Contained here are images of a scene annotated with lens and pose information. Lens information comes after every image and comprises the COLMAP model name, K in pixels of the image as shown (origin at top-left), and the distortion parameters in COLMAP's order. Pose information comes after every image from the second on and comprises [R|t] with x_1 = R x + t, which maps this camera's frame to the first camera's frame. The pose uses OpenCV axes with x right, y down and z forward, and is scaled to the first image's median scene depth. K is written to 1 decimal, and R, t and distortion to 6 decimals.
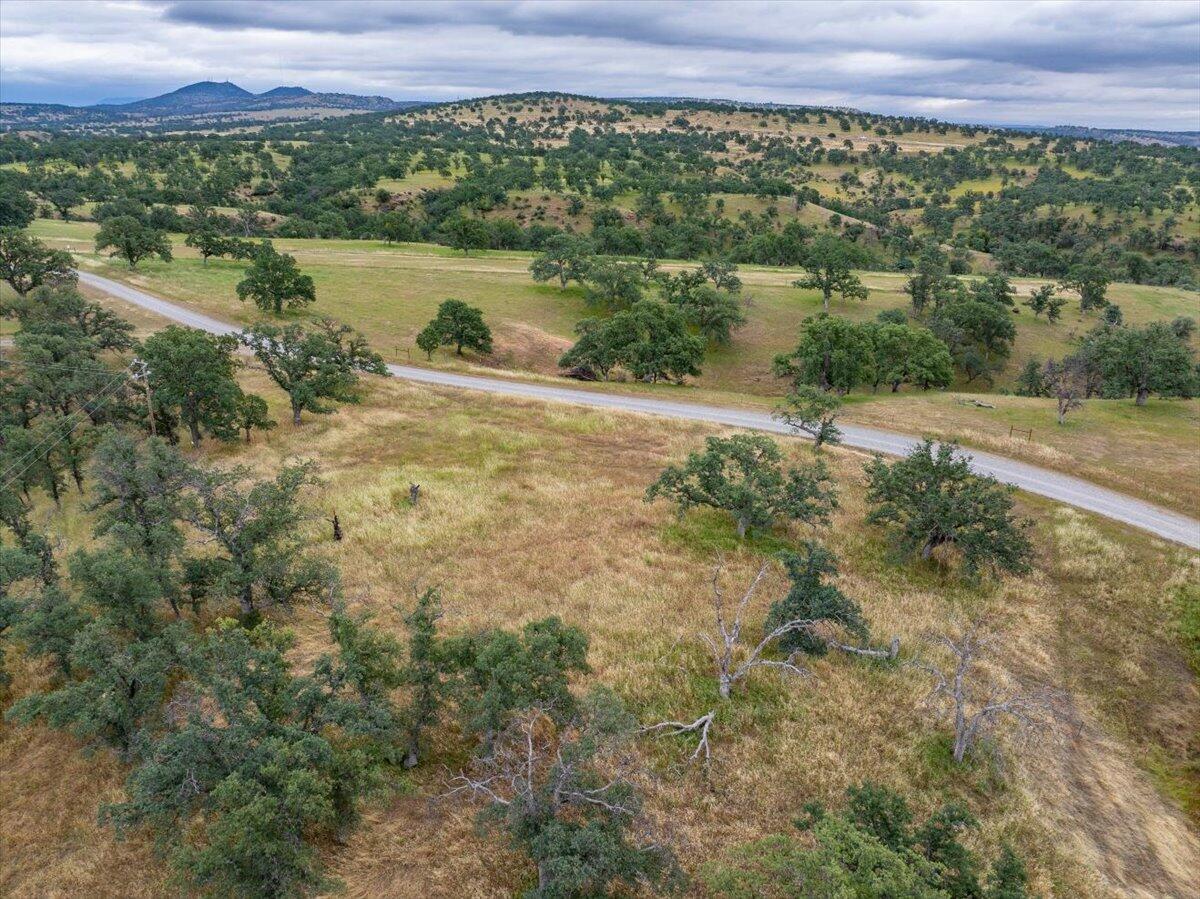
lens RADIAL K [[840.2, 0, 607.1], [0, 840.2, 451.2], [0, 0, 1]] dist [-0.051997, 0.010848]
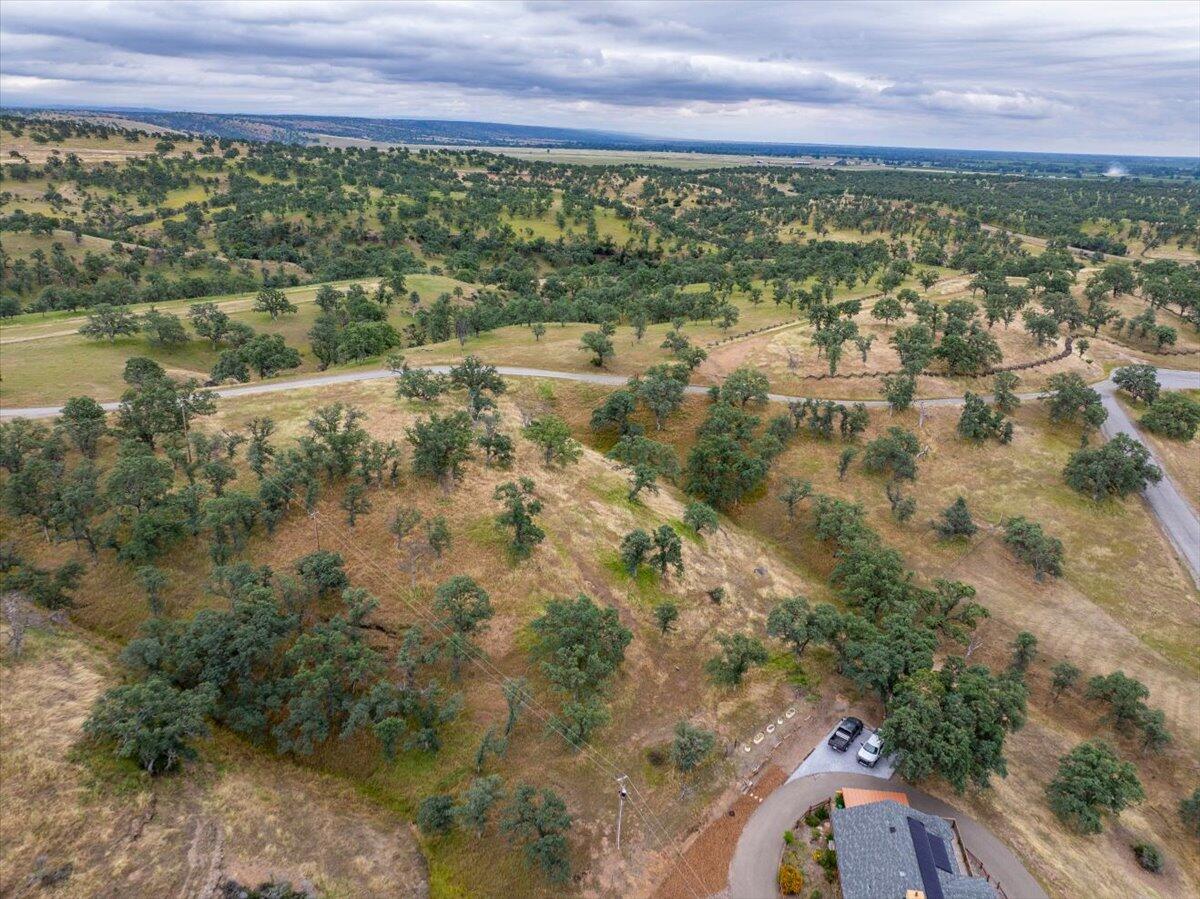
lens RADIAL K [[838.9, 0, 605.7], [0, 838.9, 450.1], [0, 0, 1]] dist [-0.038629, 0.008820]
pose [[0.595215, -0.289467, 0.749619, -0.155546], [0.273446, 0.950154, 0.149782, 0.001151], [-0.755610, 0.115828, 0.644700, -0.127003]]
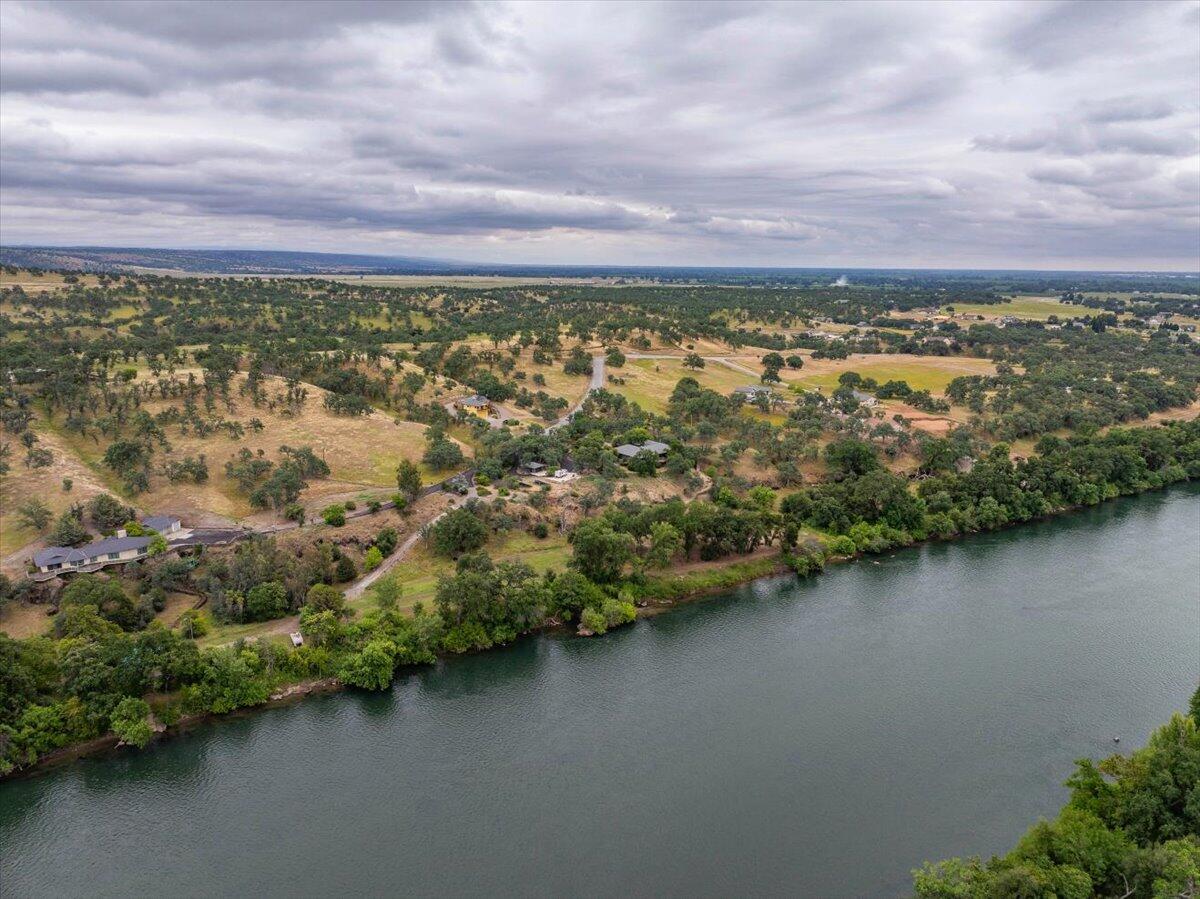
lens RADIAL K [[838.9, 0, 605.7], [0, 838.9, 450.1], [0, 0, 1]] dist [-0.038629, 0.008820]
pose [[0.405852, -0.215040, 0.888280, -0.650920], [0.321421, 0.943420, 0.081533, 0.111205], [-0.855554, 0.252421, 0.452008, -0.479794]]
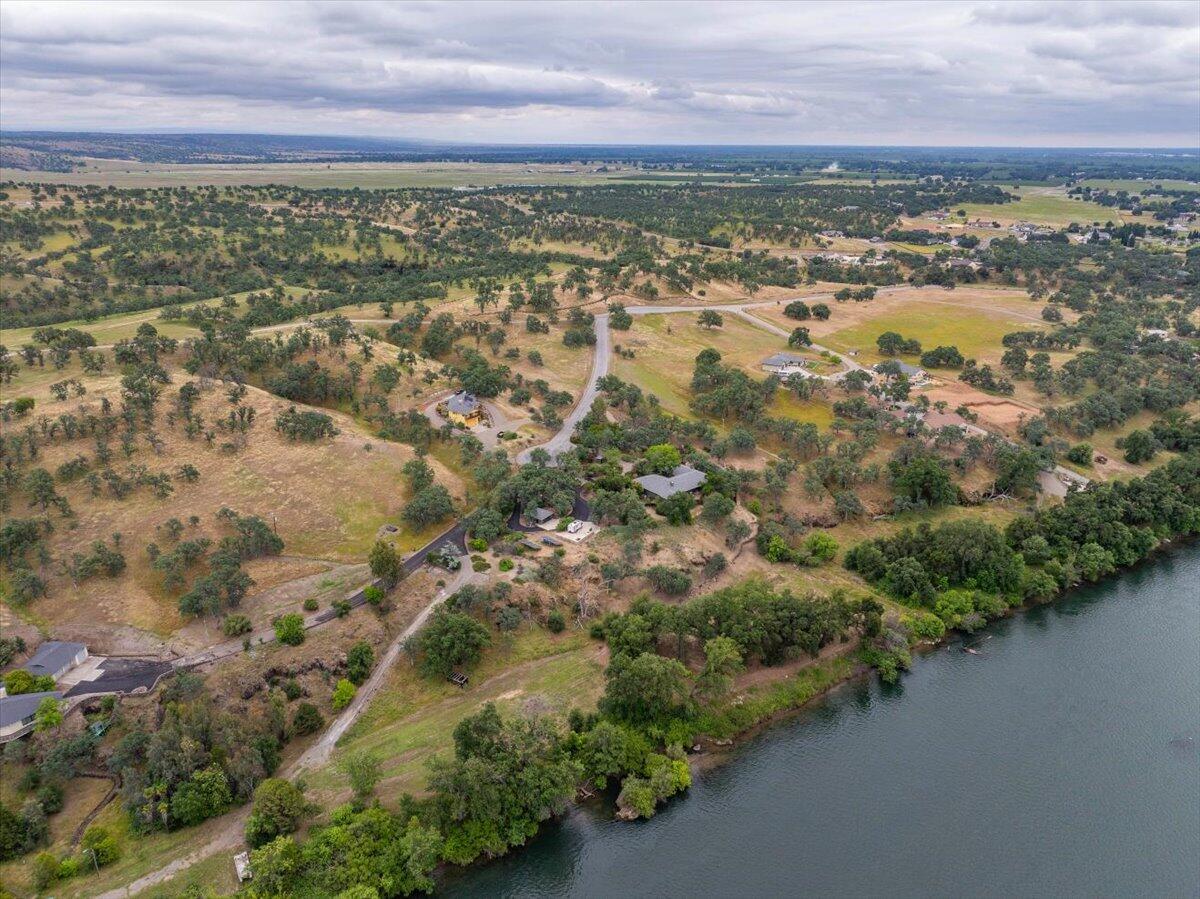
lens RADIAL K [[846.3, 0, 607.4], [0, 846.3, 431.3], [0, 0, 1]] dist [-0.054644, 0.028567]
pose [[0.381168, -0.320113, 0.867317, -0.536698], [0.330975, 0.923211, 0.195286, 0.029861], [-0.863230, 0.212623, 0.457848, -0.429505]]
